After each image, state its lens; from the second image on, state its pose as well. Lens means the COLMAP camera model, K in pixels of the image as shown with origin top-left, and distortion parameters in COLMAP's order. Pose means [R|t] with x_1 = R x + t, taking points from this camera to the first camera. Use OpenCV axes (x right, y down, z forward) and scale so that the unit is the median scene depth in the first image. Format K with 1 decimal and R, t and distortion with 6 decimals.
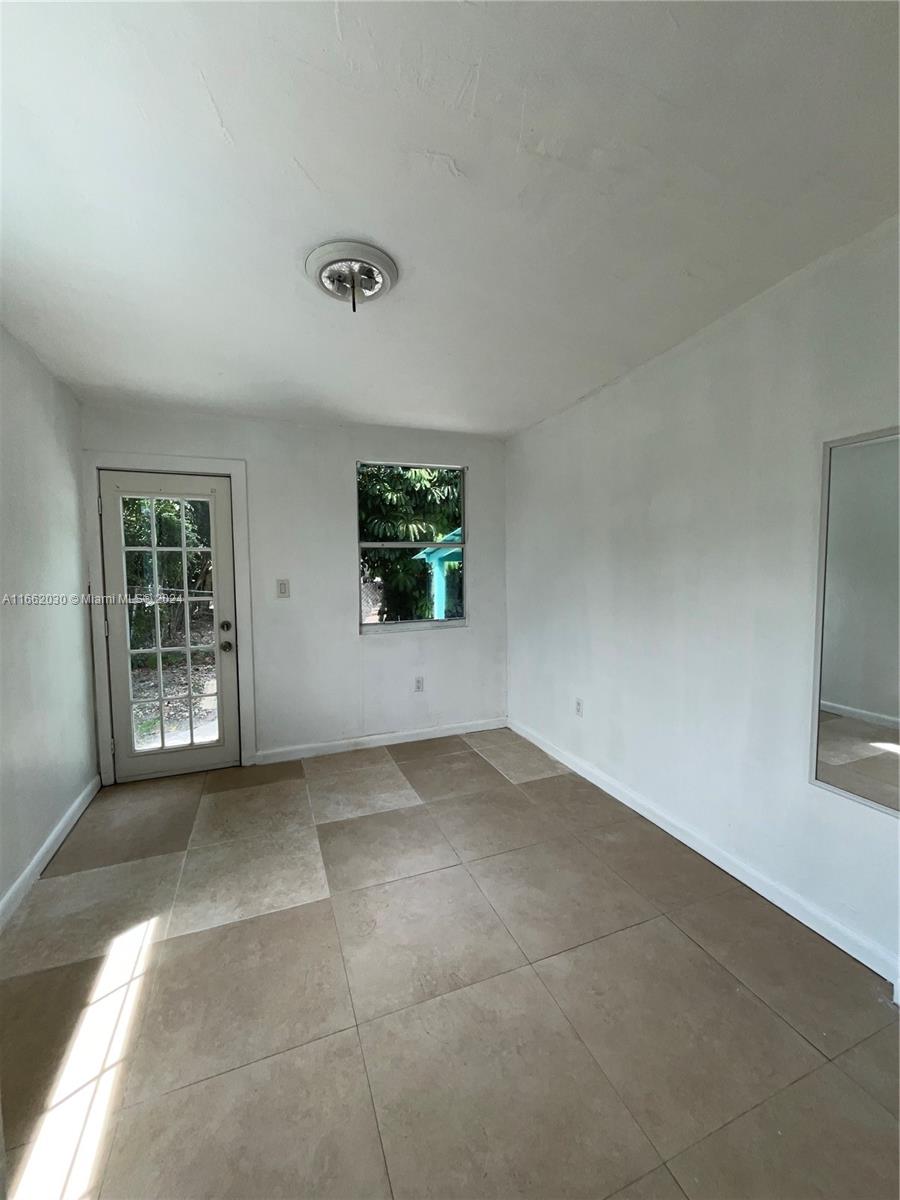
lens RADIAL K [[487.1, 0, 447.8], [0, 487.1, 598.8], [0, 0, 1]] dist [0.000633, 0.000347]
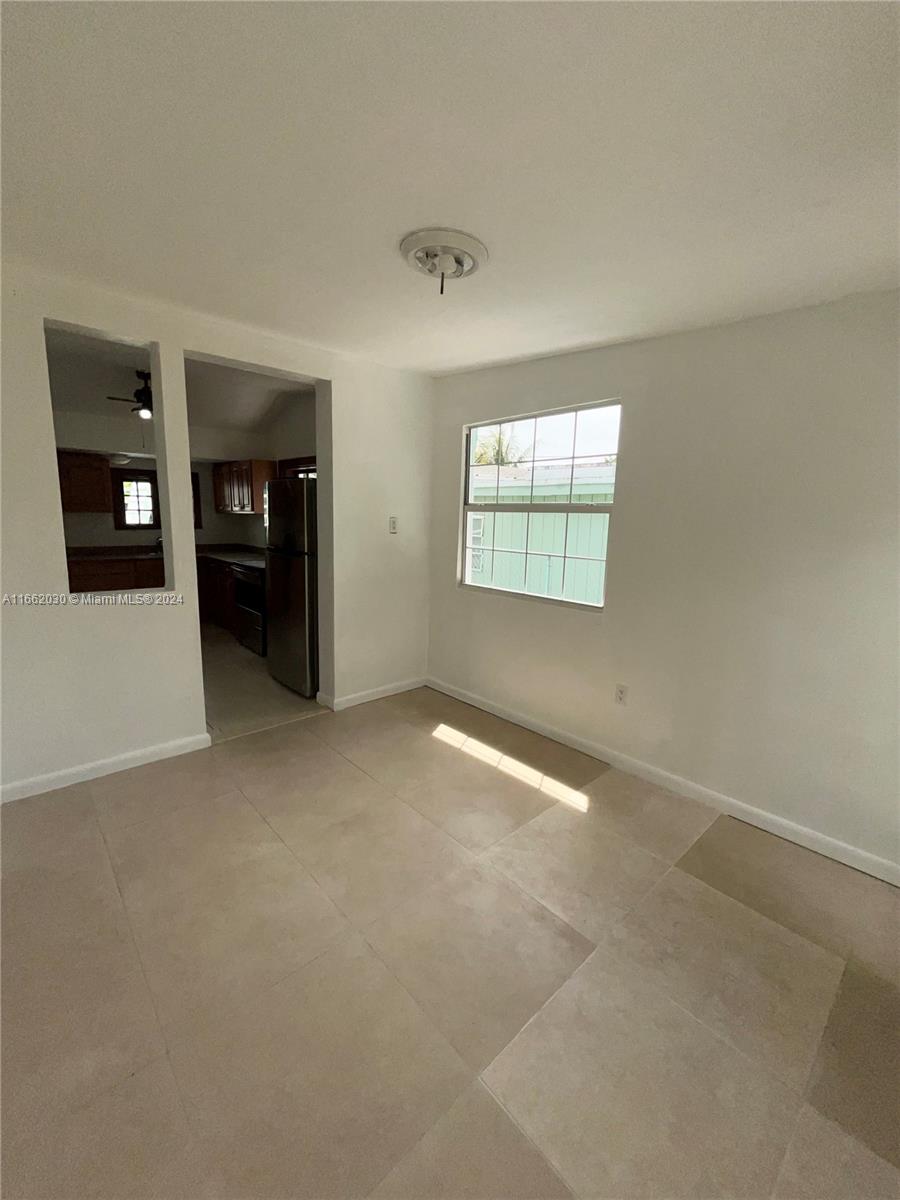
lens RADIAL K [[487.1, 0, 448.7], [0, 487.1, 597.8], [0, 0, 1]] dist [0.000633, 0.000347]
pose [[-0.935465, 0.041110, -0.351020, 0.163907], [-0.046677, 0.970139, 0.238015, -0.178902], [0.350323, 0.239039, -0.905613, 1.832264]]
